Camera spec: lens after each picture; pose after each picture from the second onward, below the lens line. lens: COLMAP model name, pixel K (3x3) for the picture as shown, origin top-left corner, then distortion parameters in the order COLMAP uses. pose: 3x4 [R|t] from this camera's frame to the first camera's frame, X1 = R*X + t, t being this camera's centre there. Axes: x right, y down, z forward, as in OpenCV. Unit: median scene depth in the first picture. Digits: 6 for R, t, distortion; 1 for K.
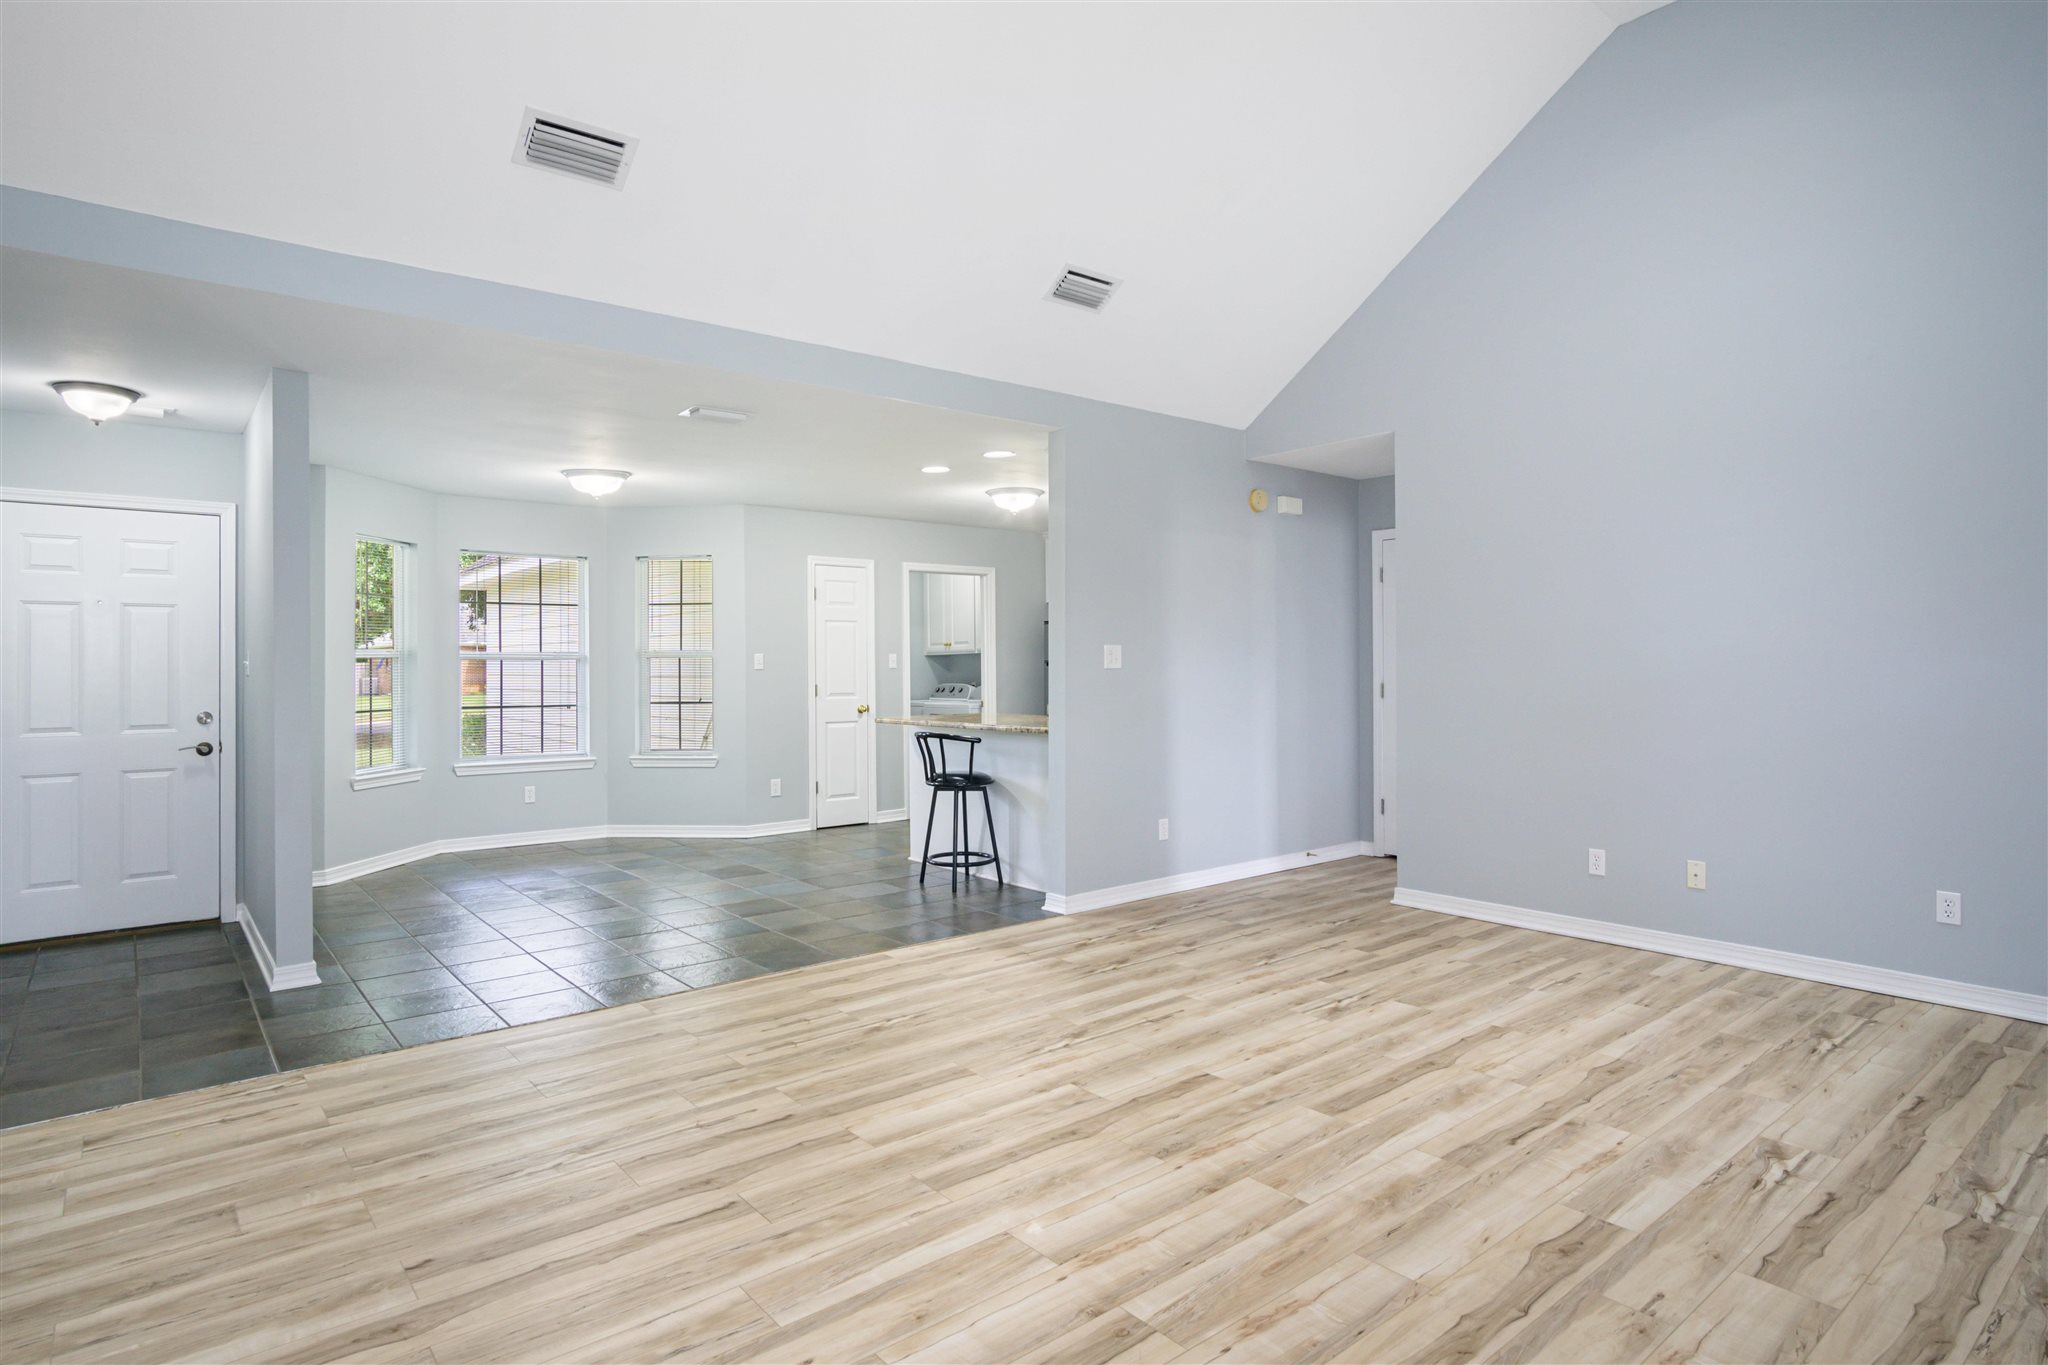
lens RADIAL K [[1096.8, 0, 1018.2], [0, 1096.8, 664.6], [0, 0, 1]] dist [-0.013560, 0.008036]
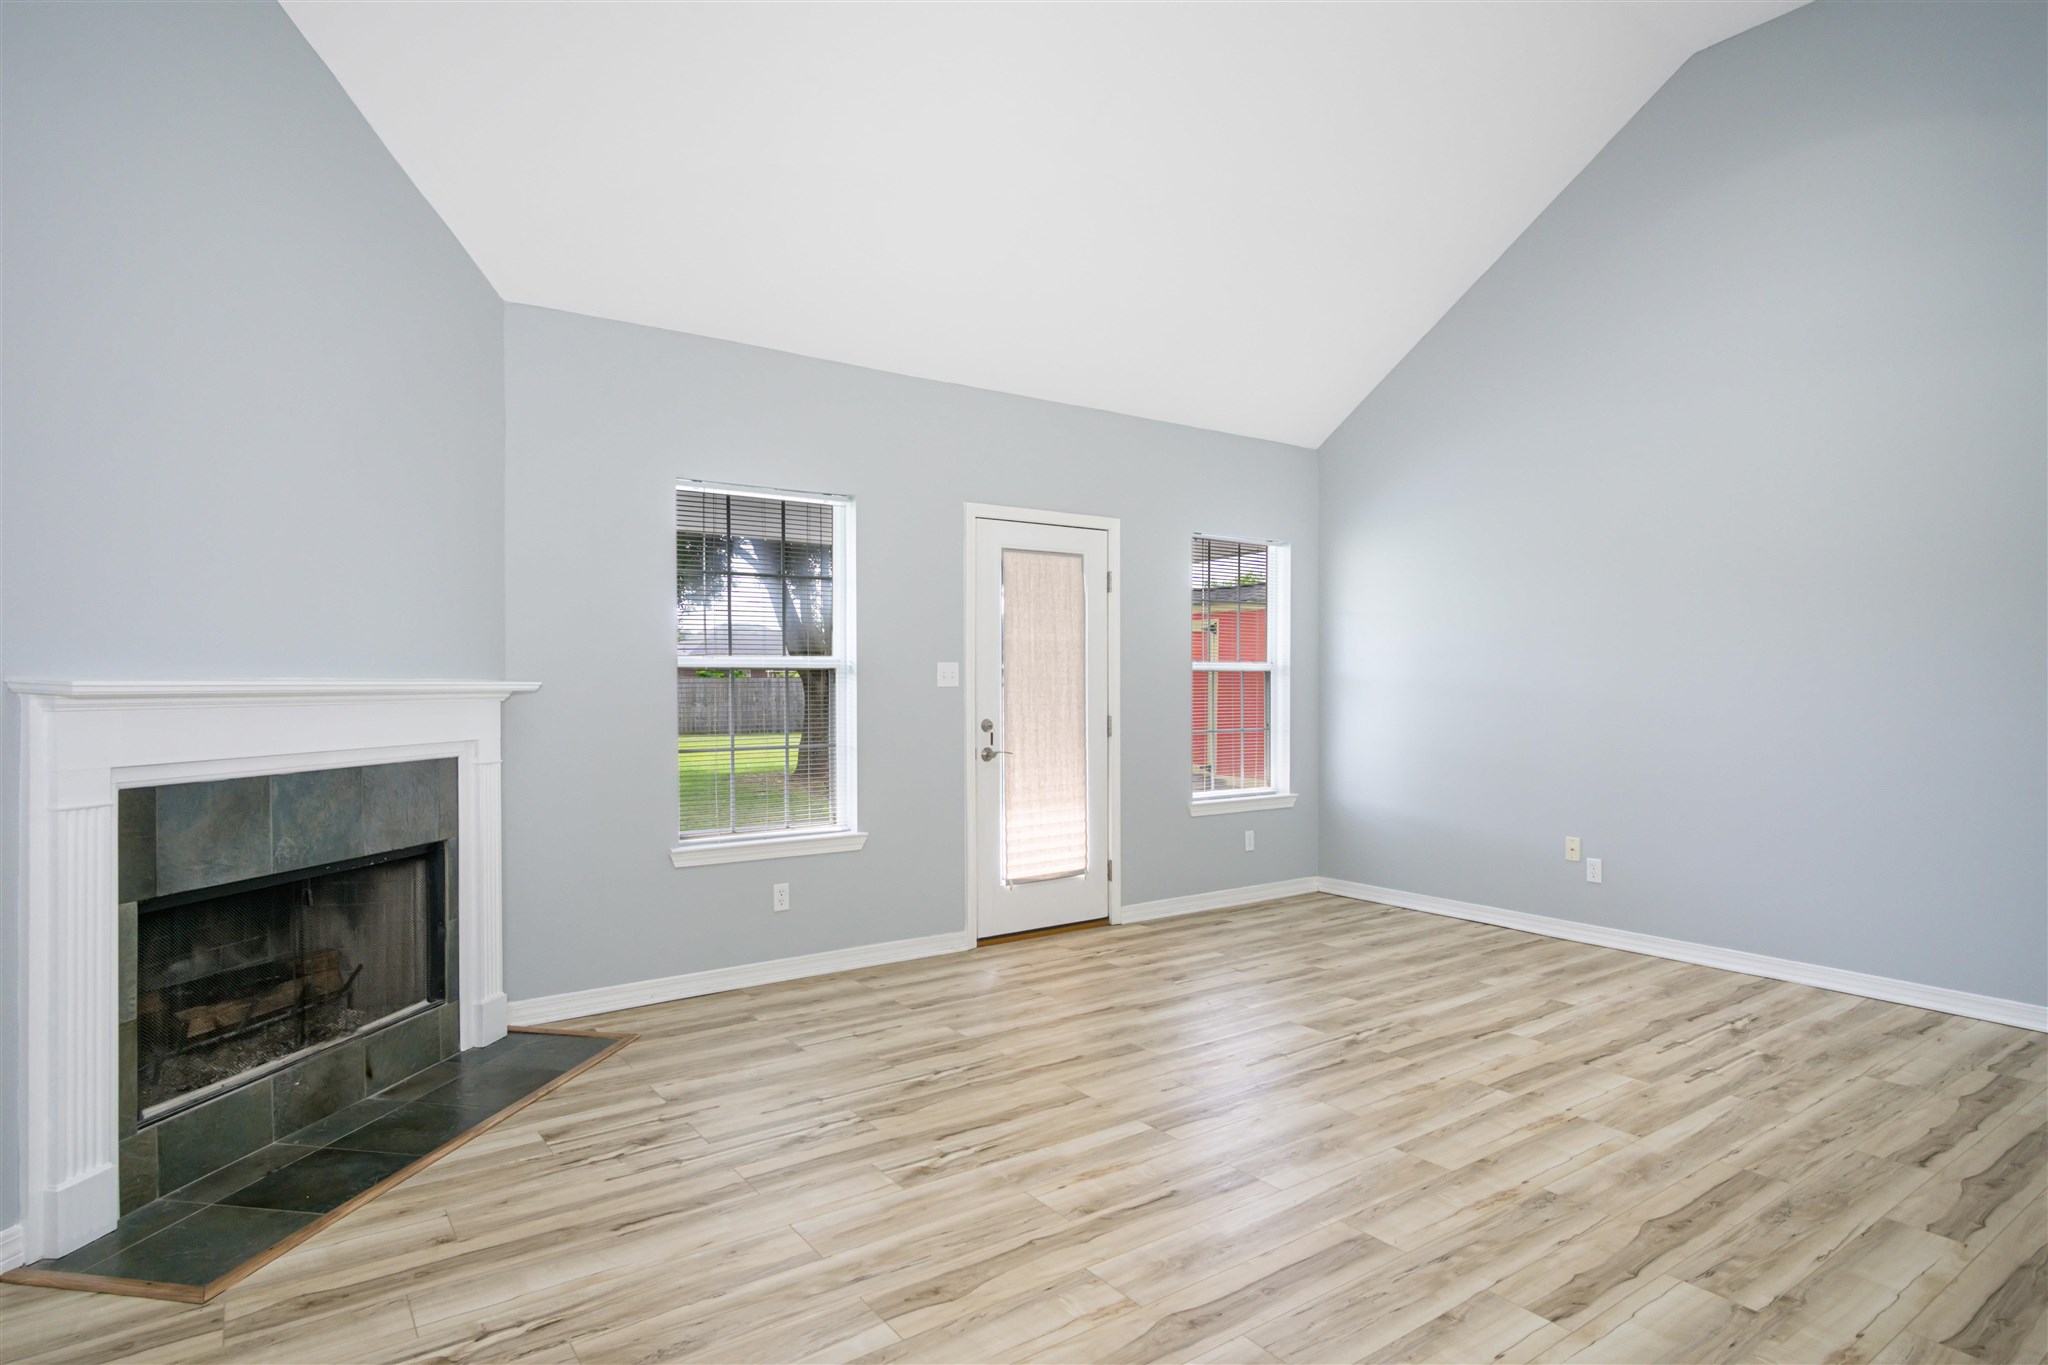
lens RADIAL K [[1096.8, 0, 1017.2], [0, 1096.8, 690.6], [0, 0, 1]] dist [-0.013560, 0.008036]
pose [[-0.997320, 0.005486, 0.072958, 0.418210], [0.006123, 0.999945, 0.008519, -0.004537], [-0.072907, 0.008943, -0.997299, 1.580508]]
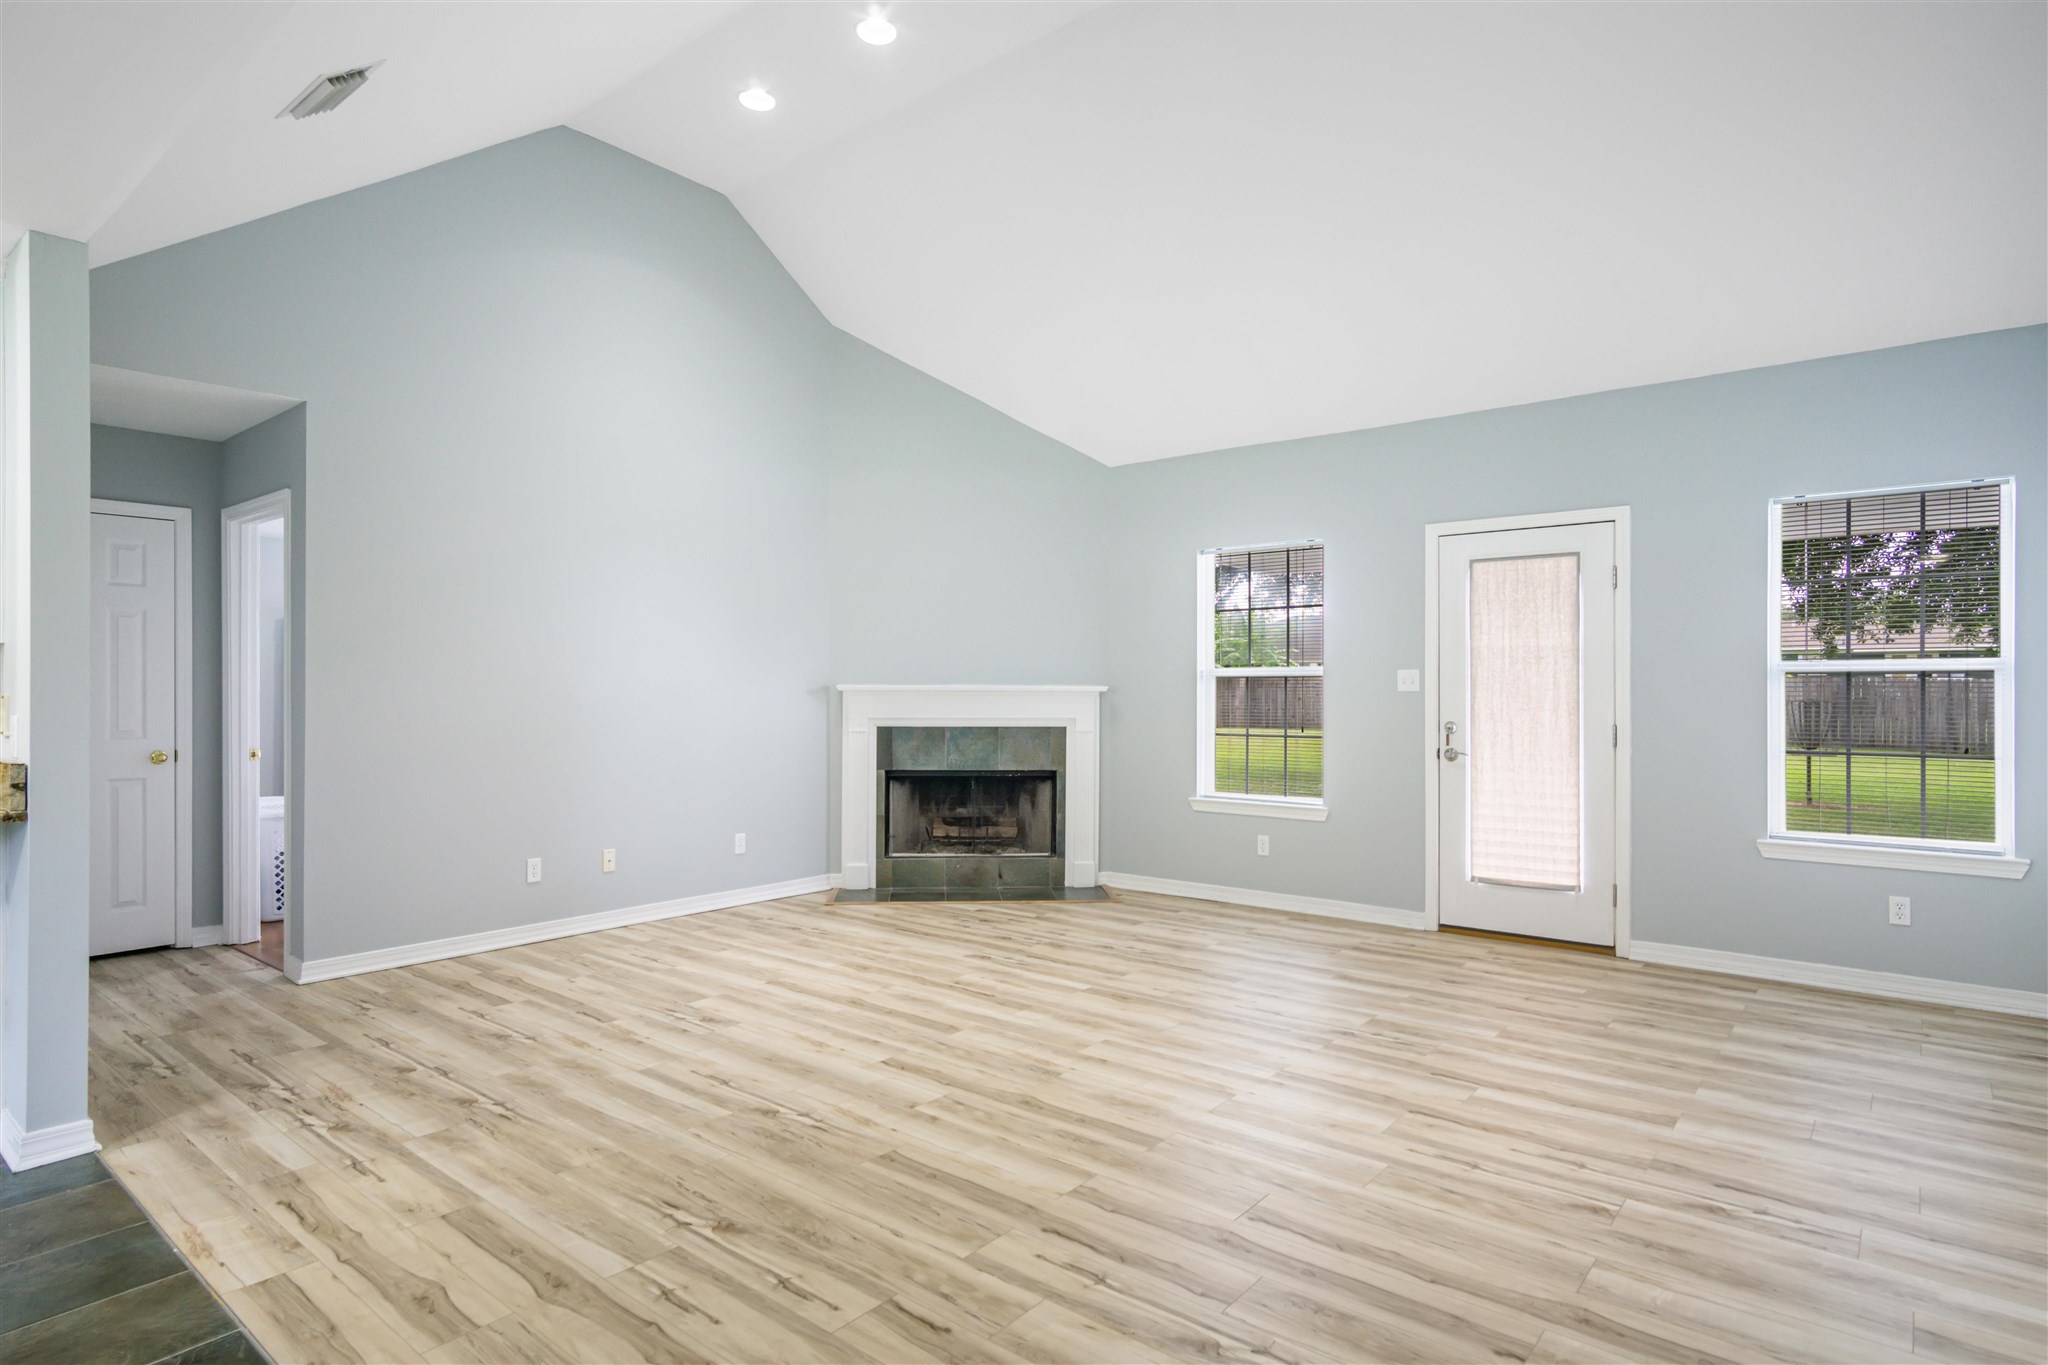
lens RADIAL K [[1096.8, 0, 1013.1], [0, 1096.8, 679.3], [0, 0, 1]] dist [-0.013560, 0.008036]
pose [[-0.187297, 0.012734, 0.982221, -0.886486], [-0.000299, 0.999915, -0.013020, 0.005620], [-0.982303, -0.002732, -0.187277, 1.024384]]
